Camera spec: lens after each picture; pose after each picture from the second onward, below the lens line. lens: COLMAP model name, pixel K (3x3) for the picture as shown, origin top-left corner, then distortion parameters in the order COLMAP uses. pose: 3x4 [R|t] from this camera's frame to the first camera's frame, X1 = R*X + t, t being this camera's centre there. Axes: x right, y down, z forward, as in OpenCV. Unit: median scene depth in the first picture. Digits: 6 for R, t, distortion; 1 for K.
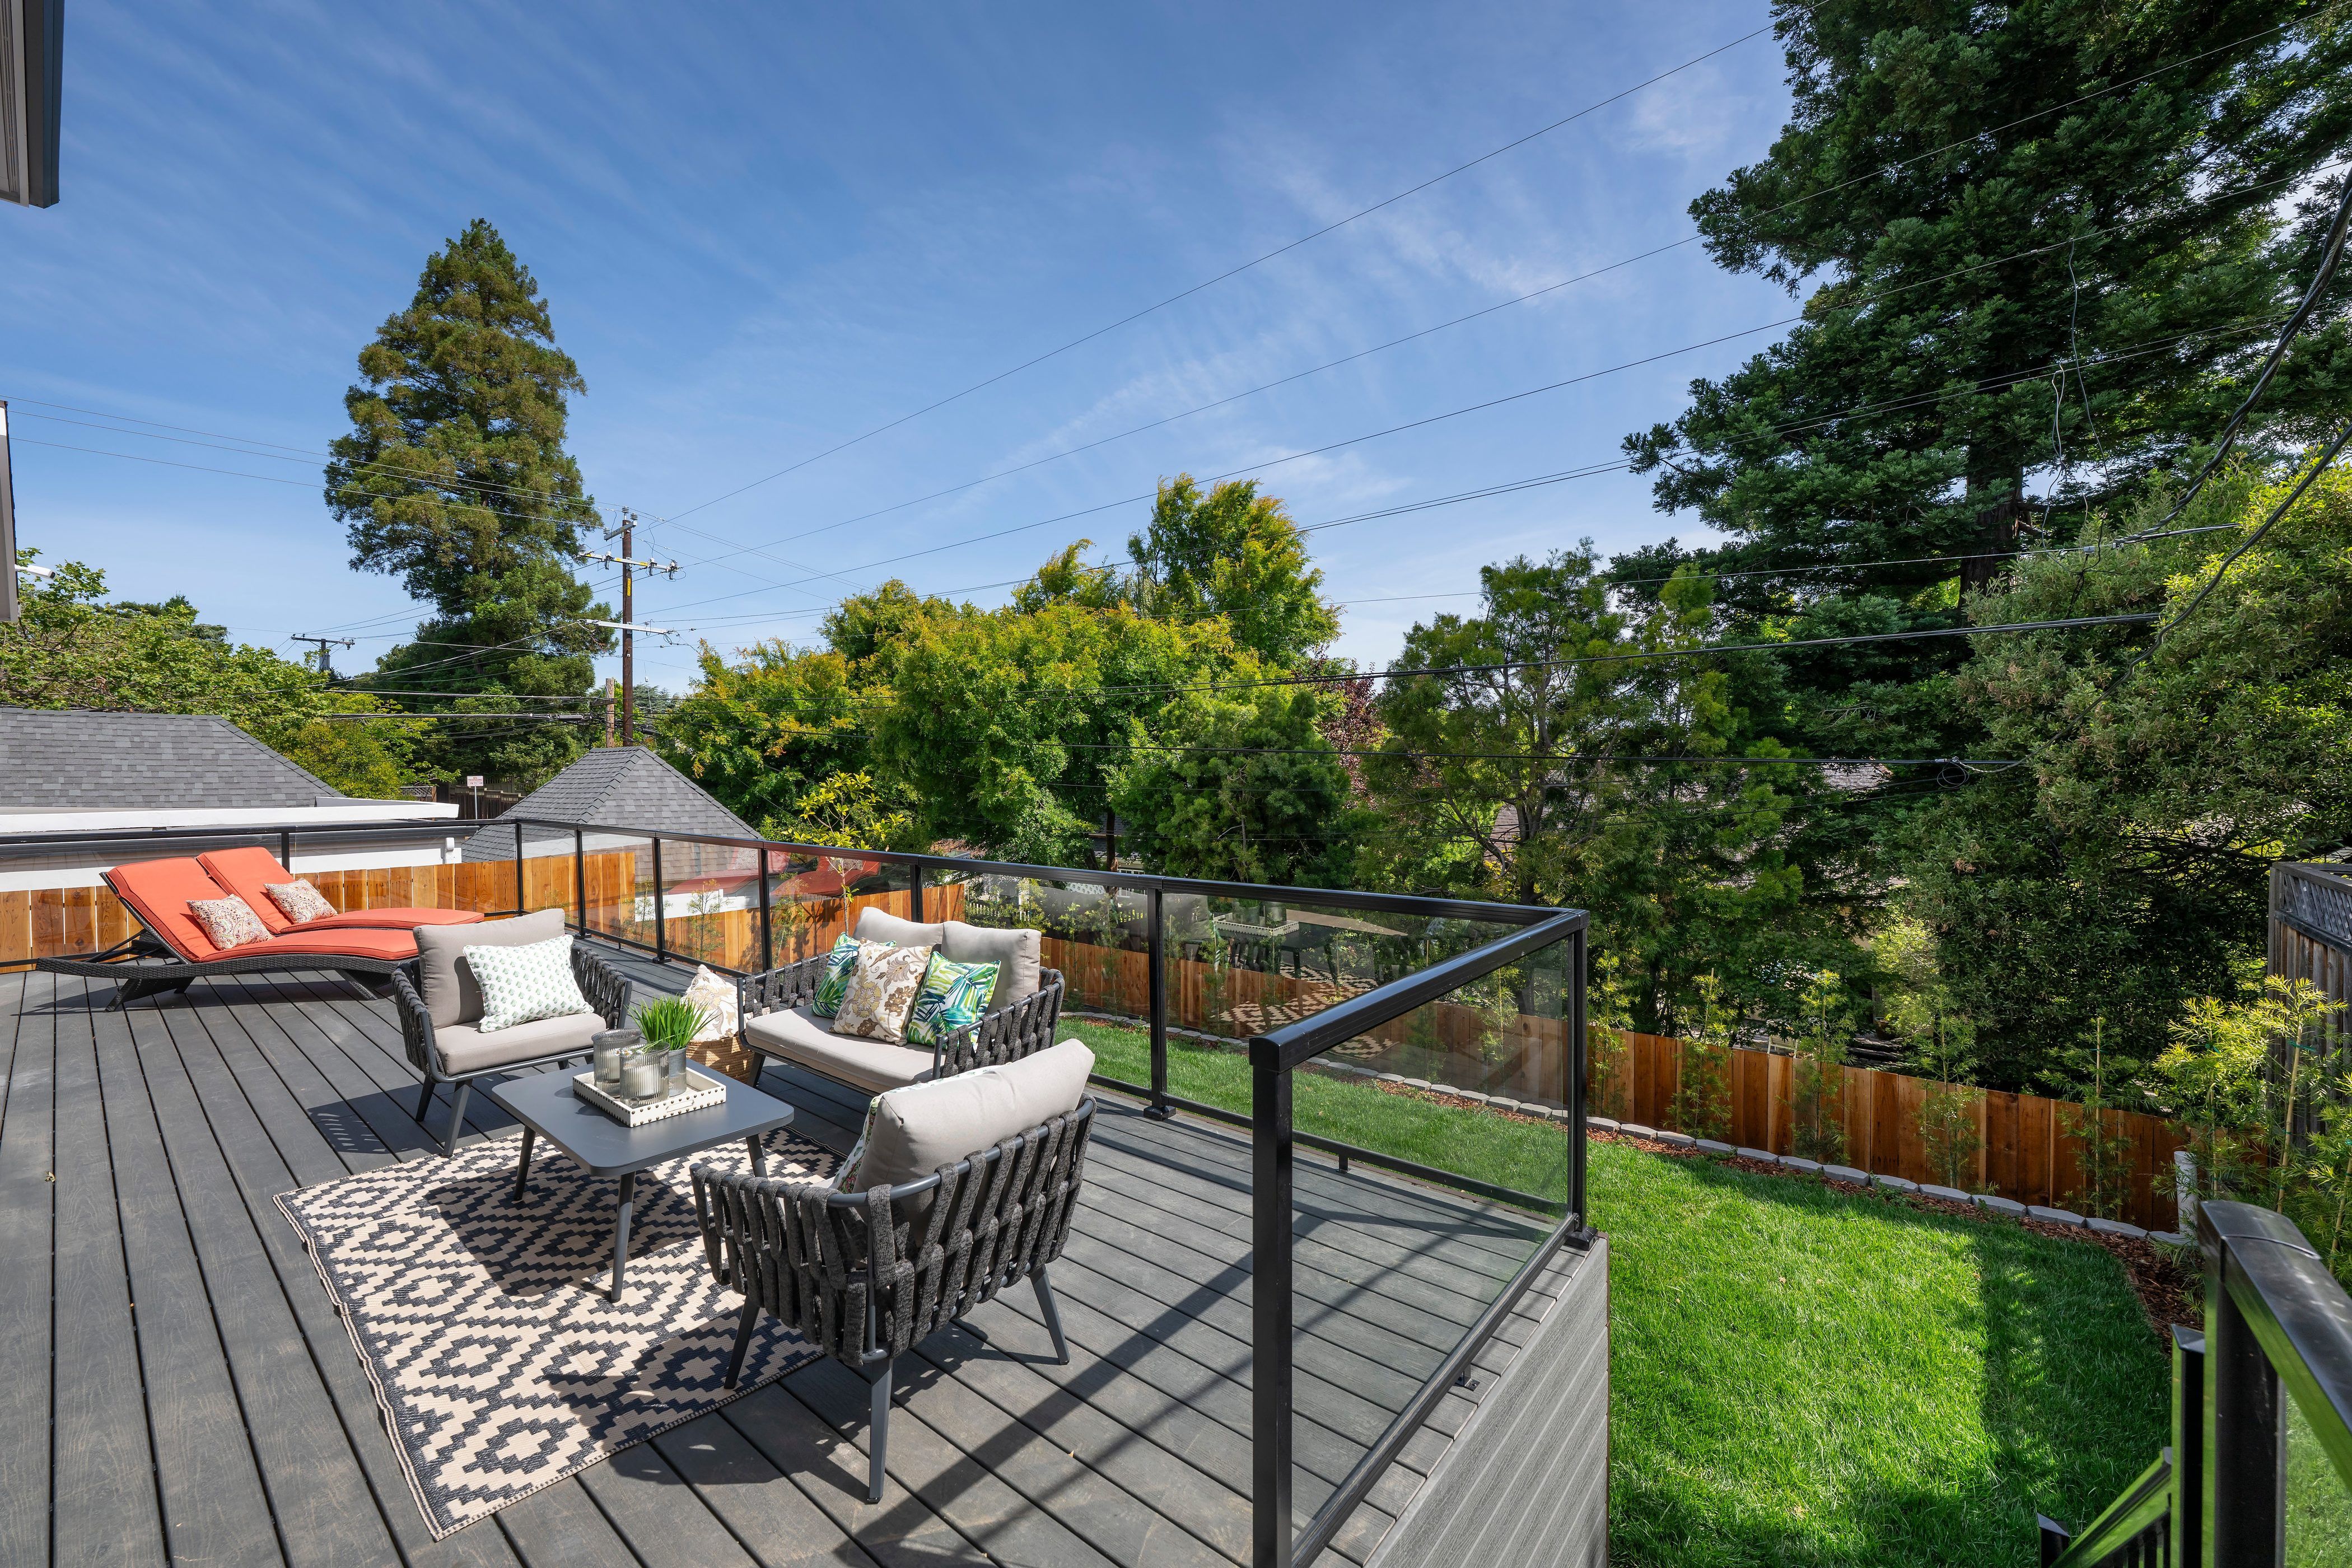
lens RADIAL K [[933.2, 0, 1176.0], [0, 933.2, 784.0], [0, 0, 1]] dist [-0.002428, 0.000466]
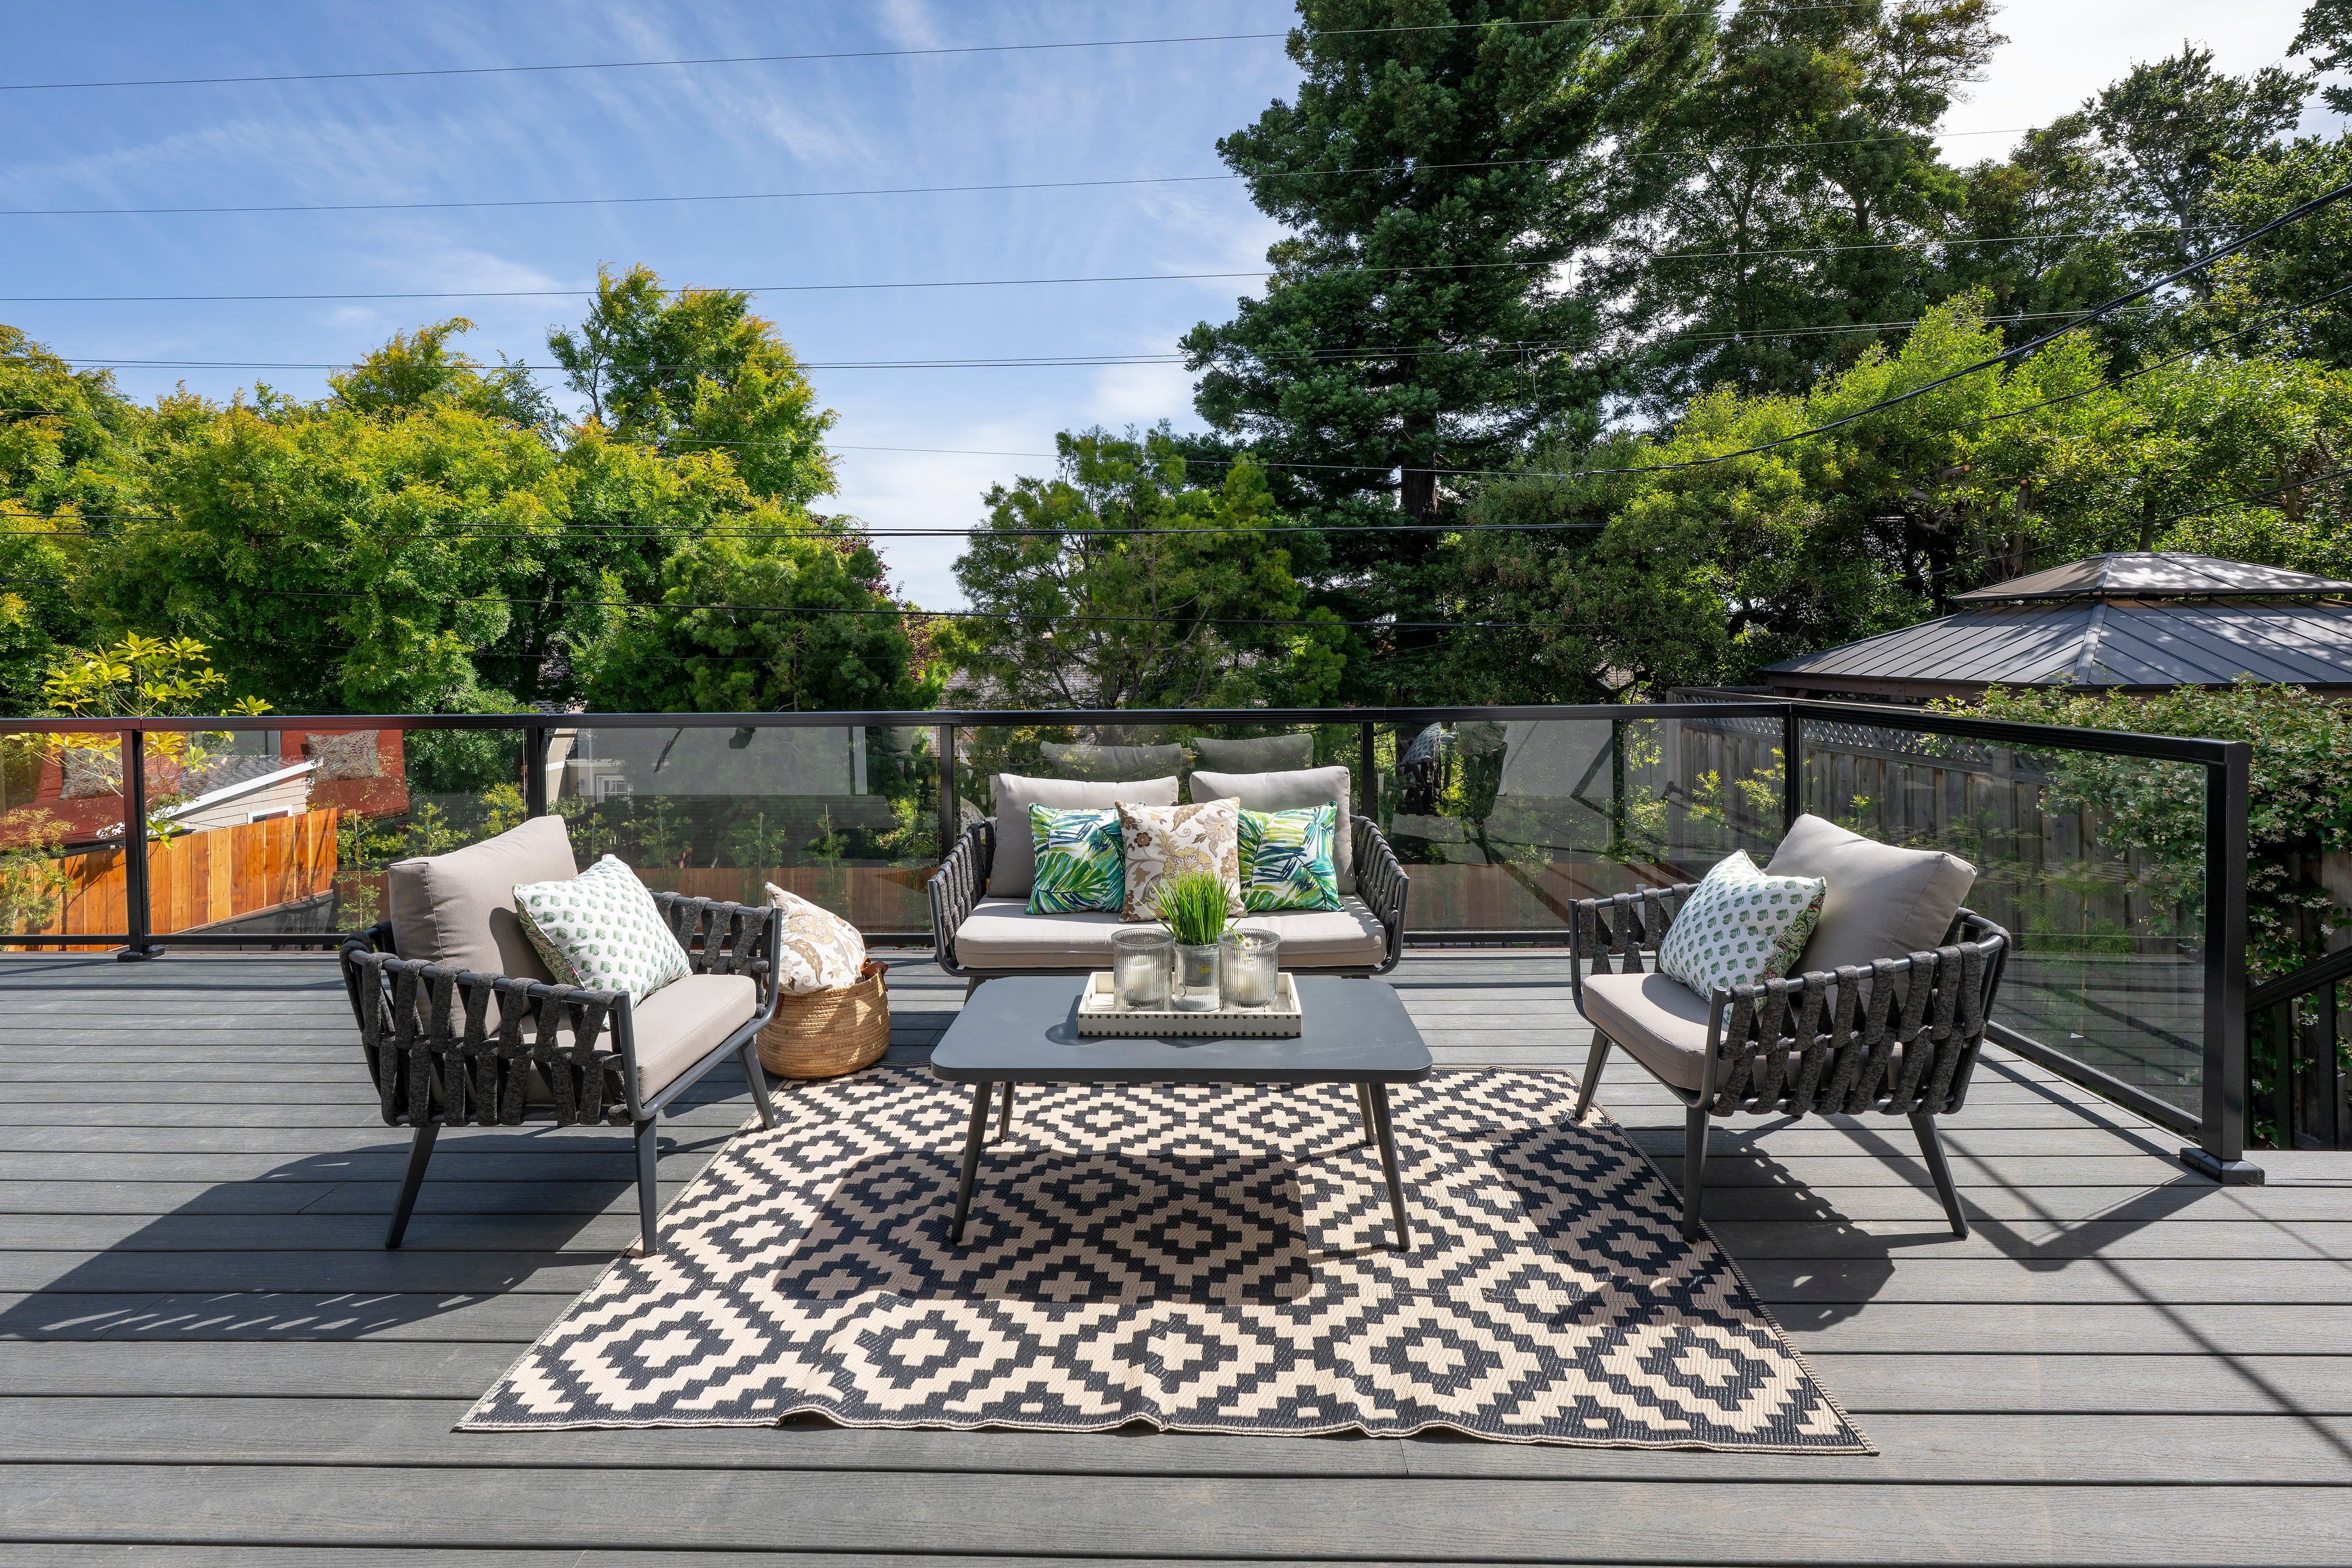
lens RADIAL K [[1009.2, 0, 1158.9], [0, 1009.2, 654.0], [0, 0, 1]] dist [-0.000759, 0.000126]
pose [[0.786427, -0.002649, 0.617678, -0.208997], [0.011844, 0.999872, -0.010792, 0.012579], [-0.617570, 0.015802, 0.786357, 0.077362]]
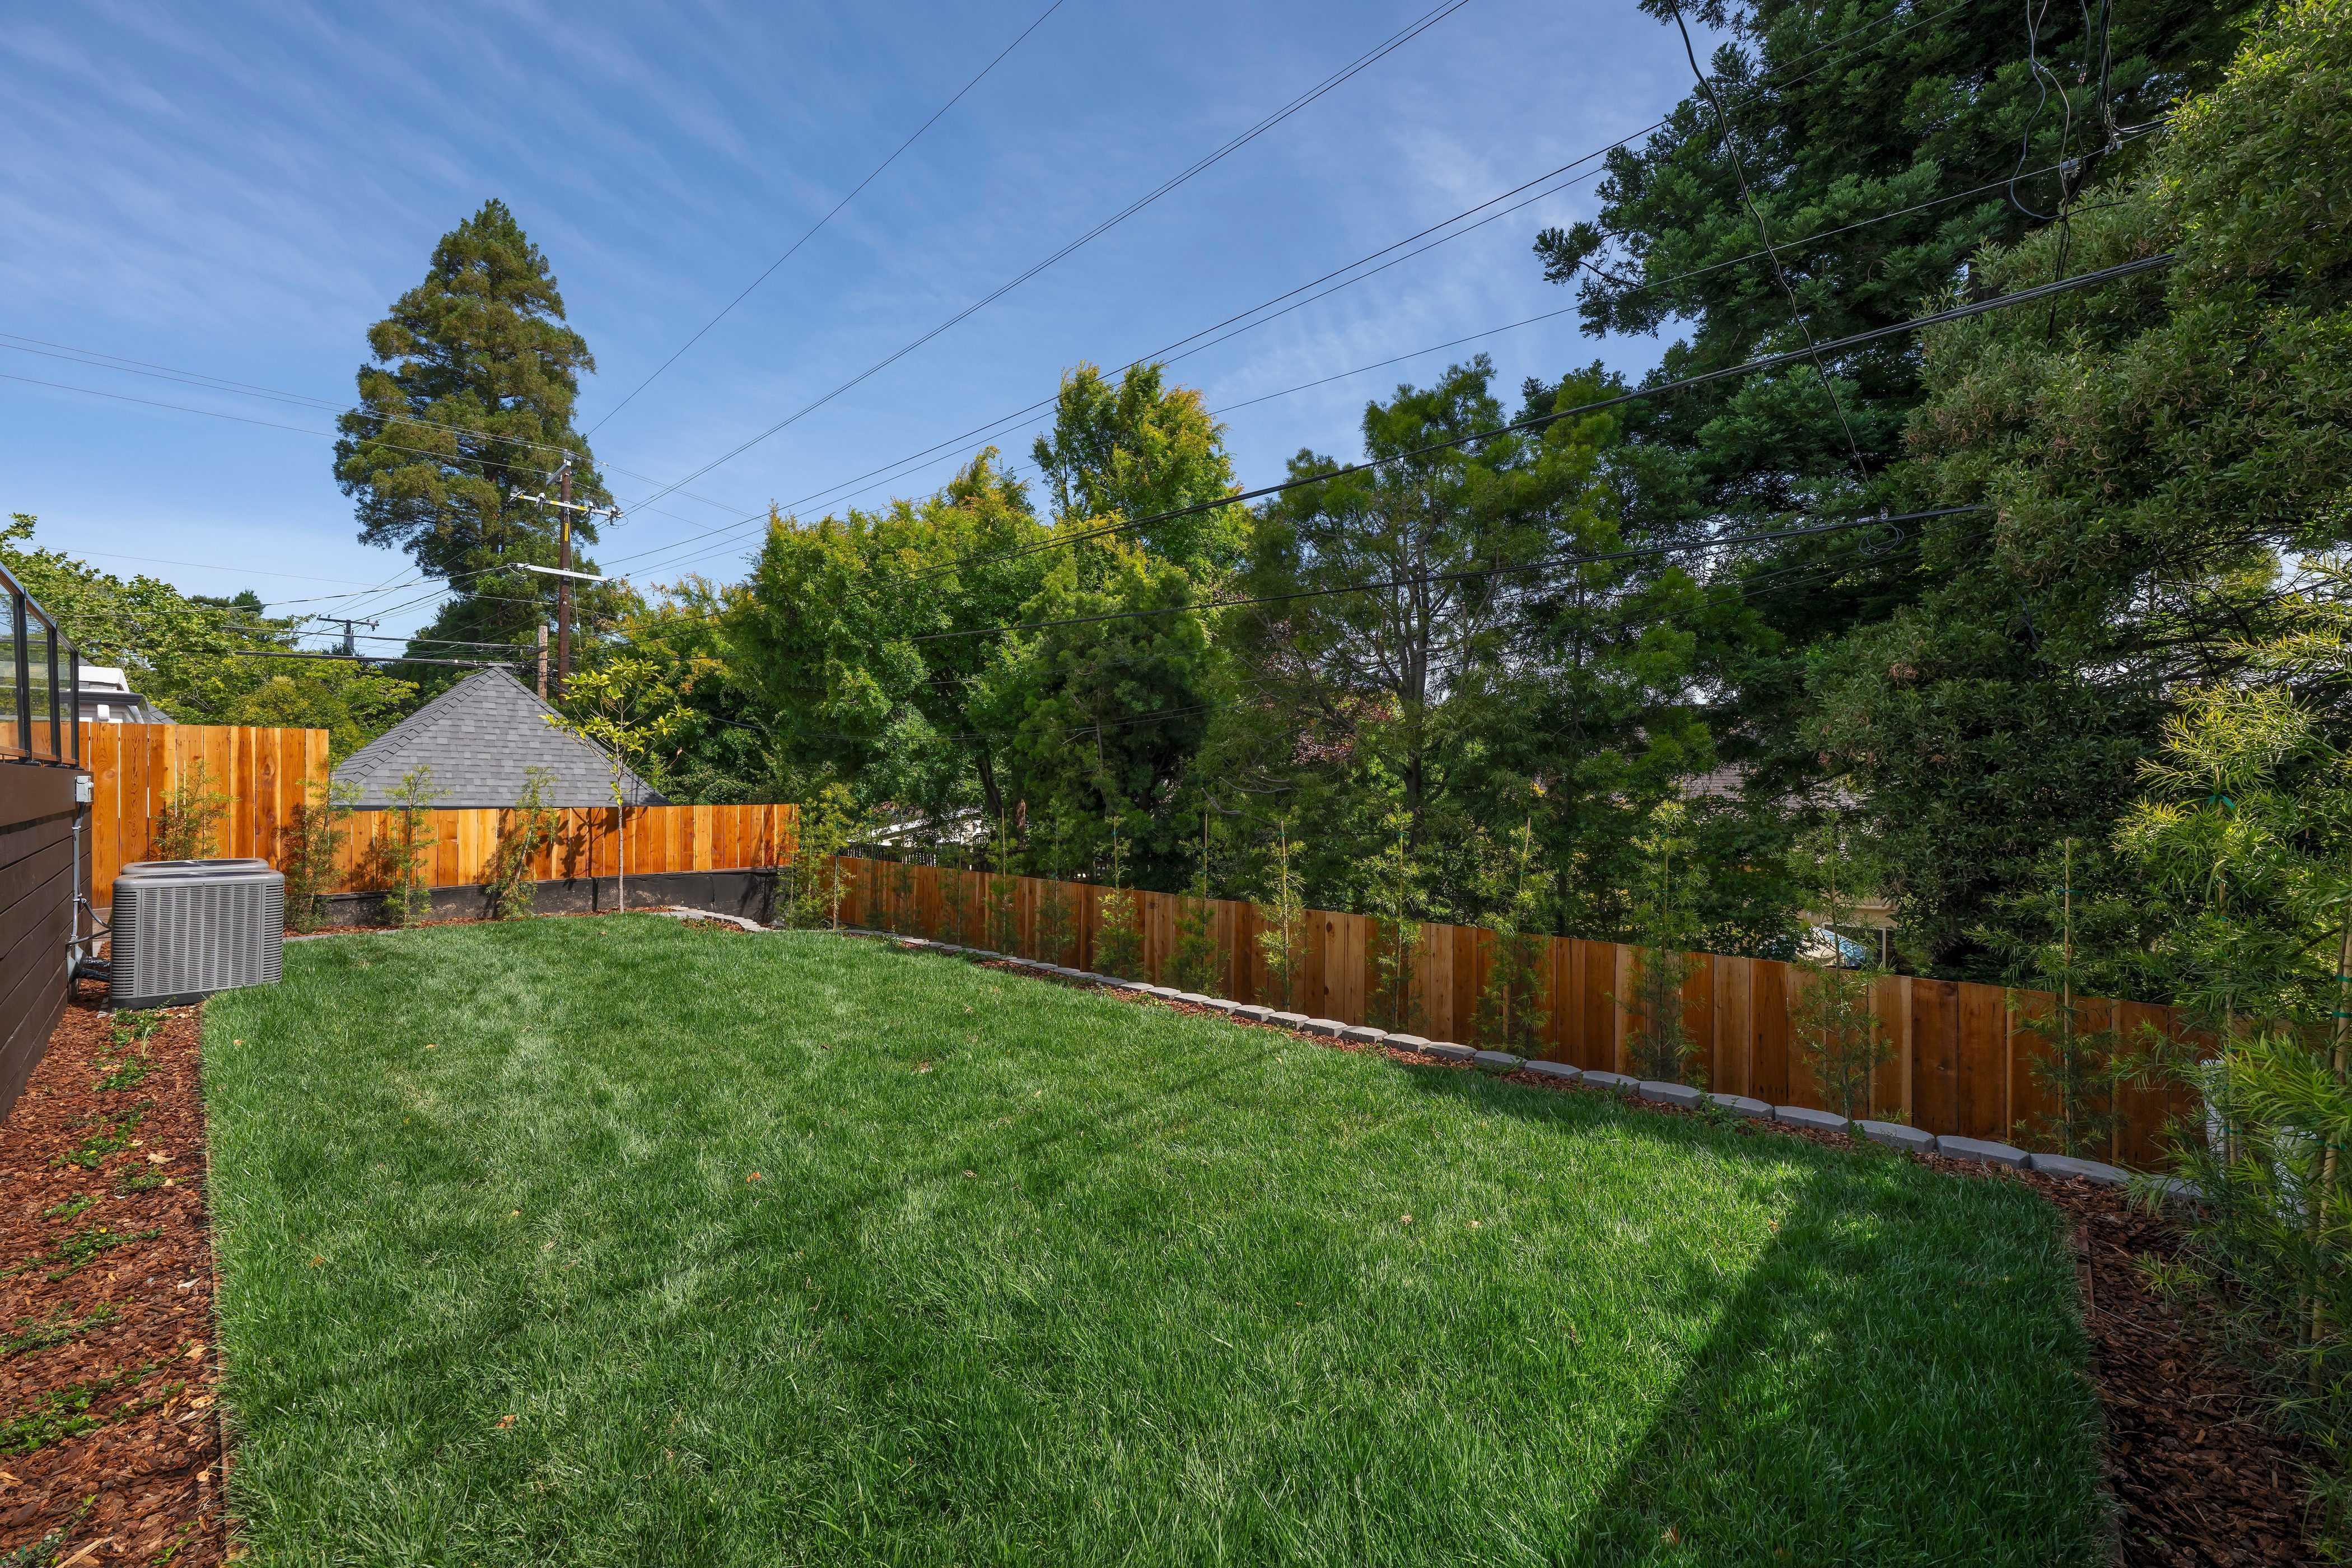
lens RADIAL K [[932.4, 0, 1181.6], [0, 932.4, 781.1], [0, 0, 1]] dist [0.002012, 0.000350]
pose [[0.997889, 0.005303, -0.064729, 0.185247], [-0.006247, 0.999877, -0.014390, 0.093937], [0.064645, 0.014764, 0.997799, 0.143455]]
